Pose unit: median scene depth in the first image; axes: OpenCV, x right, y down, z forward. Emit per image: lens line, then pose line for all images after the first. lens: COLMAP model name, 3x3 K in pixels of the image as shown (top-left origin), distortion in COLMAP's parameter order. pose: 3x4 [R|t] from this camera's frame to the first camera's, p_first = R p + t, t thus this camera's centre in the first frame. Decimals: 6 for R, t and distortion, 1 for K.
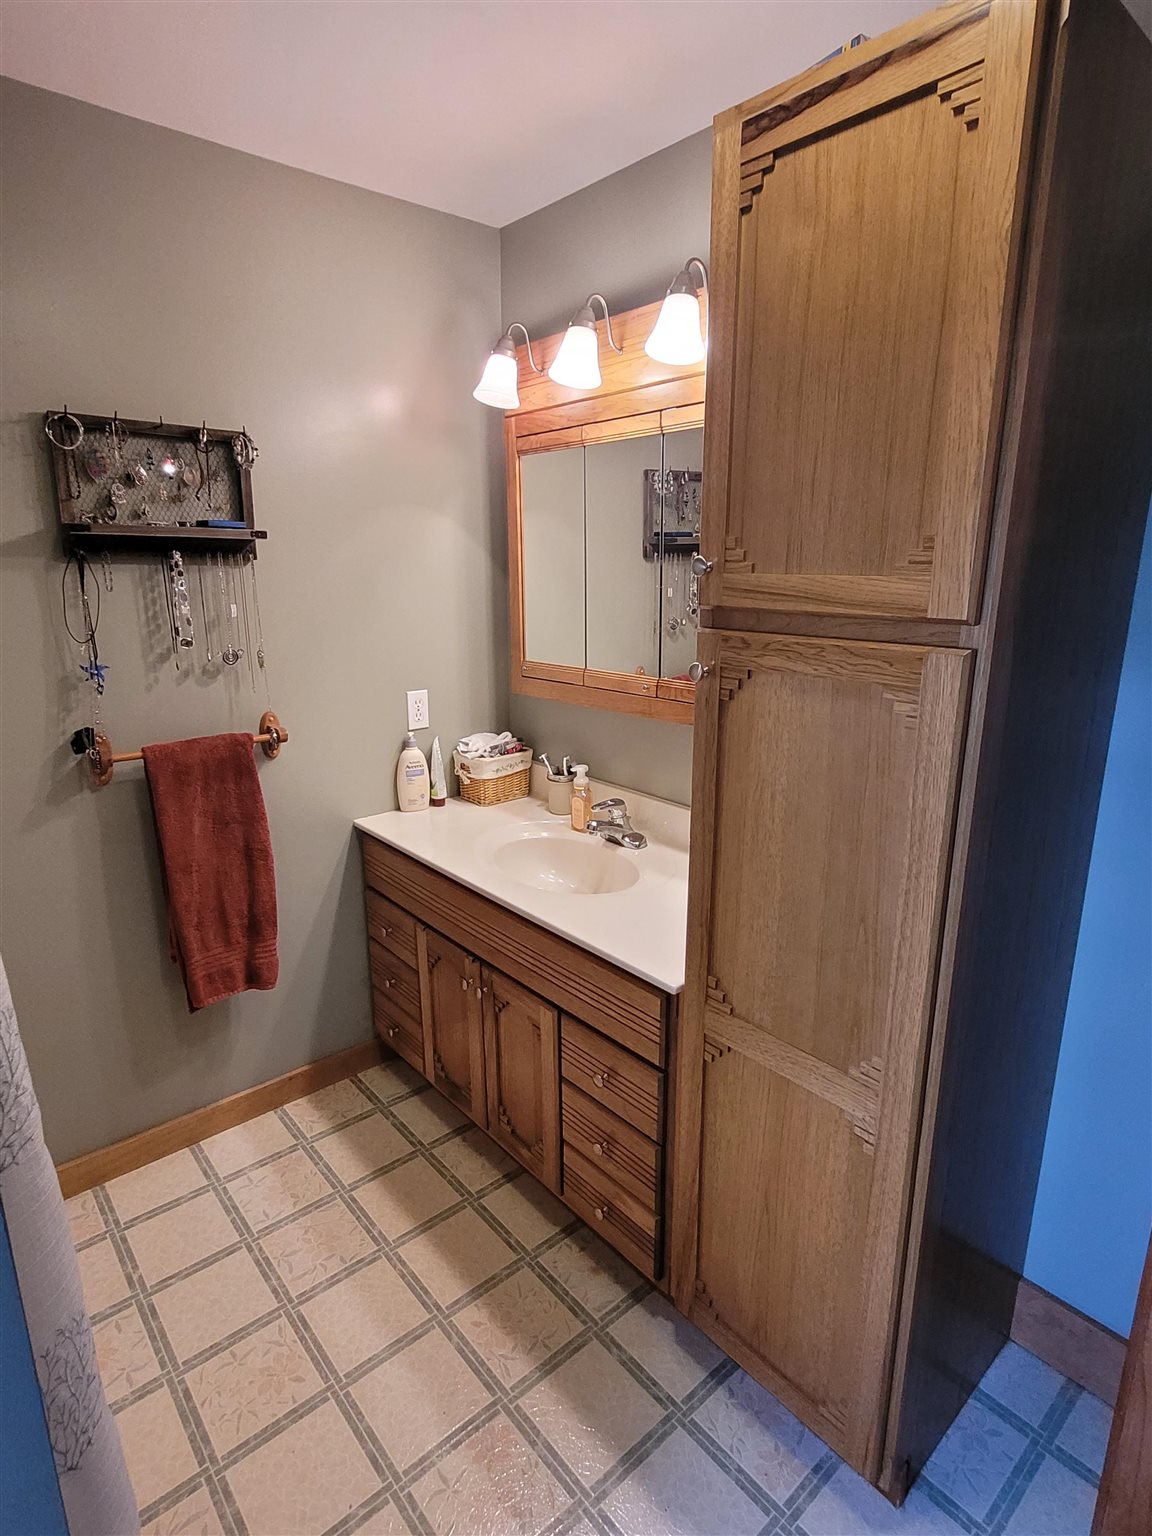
lens RADIAL K [[817.1, 0, 582.7], [0, 817.1, 763.1], [0, 0, 1]] dist [-0.000593, 0.000260]
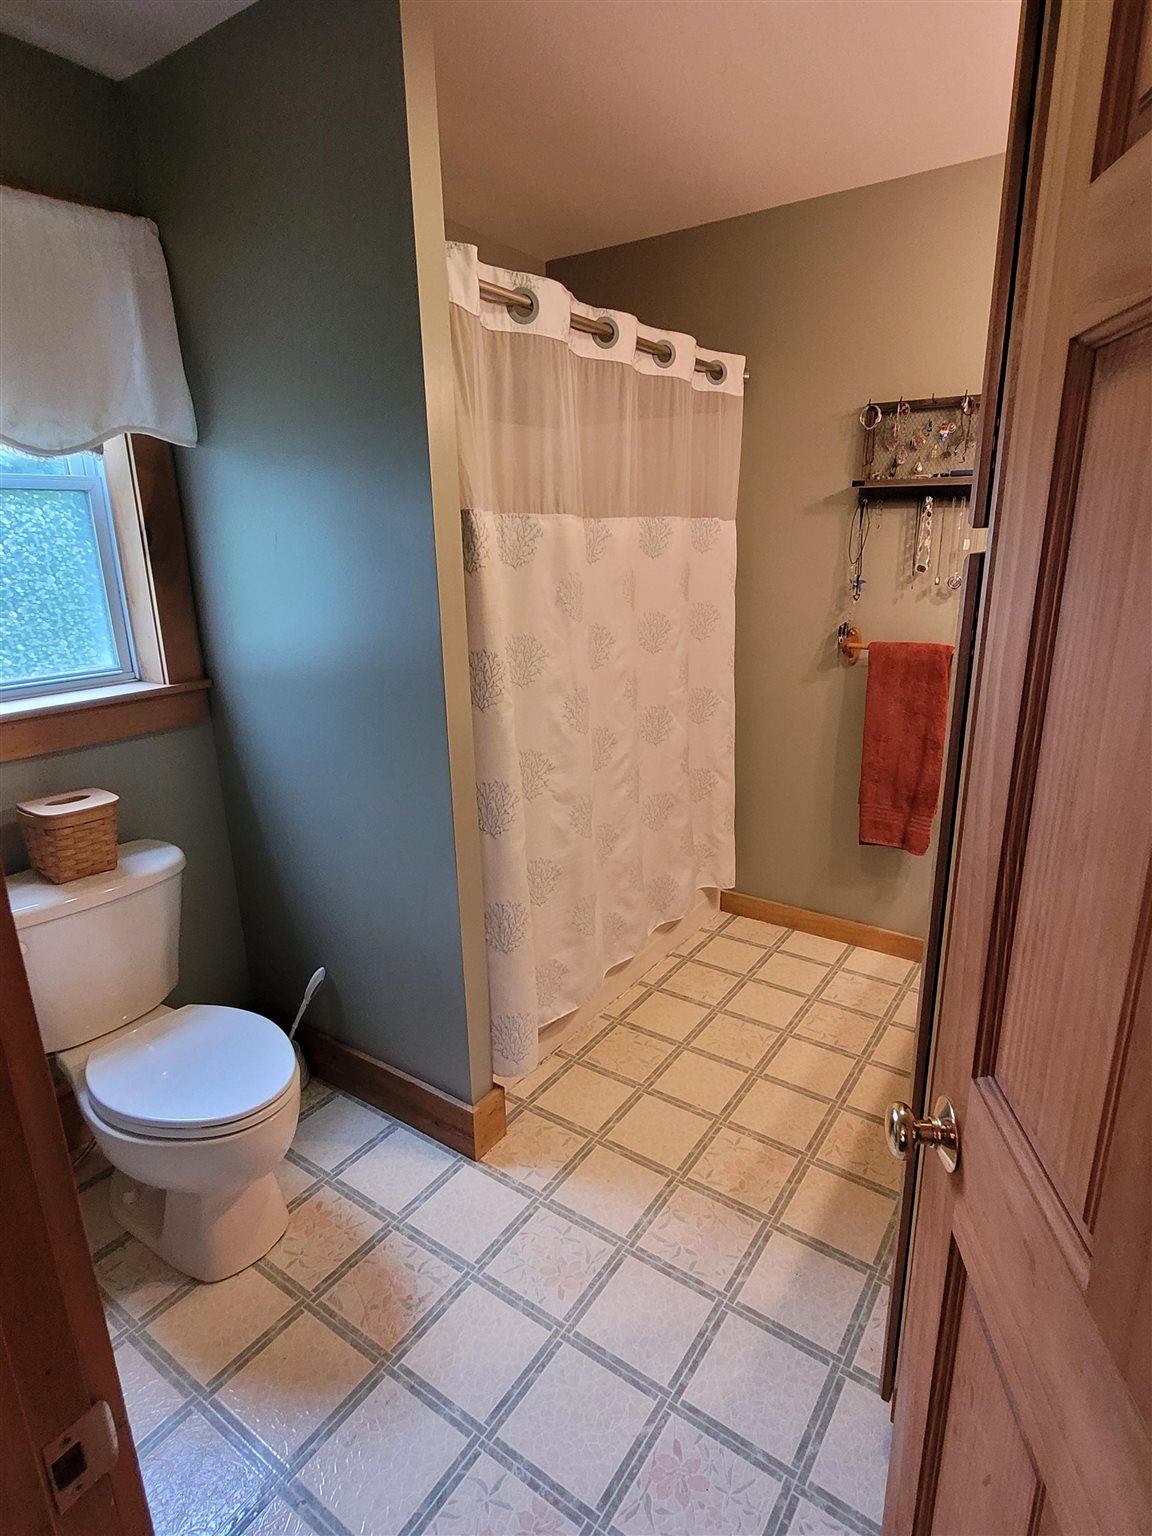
lens RADIAL K [[817.1, 0, 582.7], [0, 817.1, 763.1], [0, 0, 1]] dist [-0.000593, 0.000260]
pose [[0.251089, 0.257817, -0.932998, 0.697559], [-0.217981, 0.954178, 0.205006, -0.000192], [0.943100, 0.151901, 0.295783, 0.155331]]
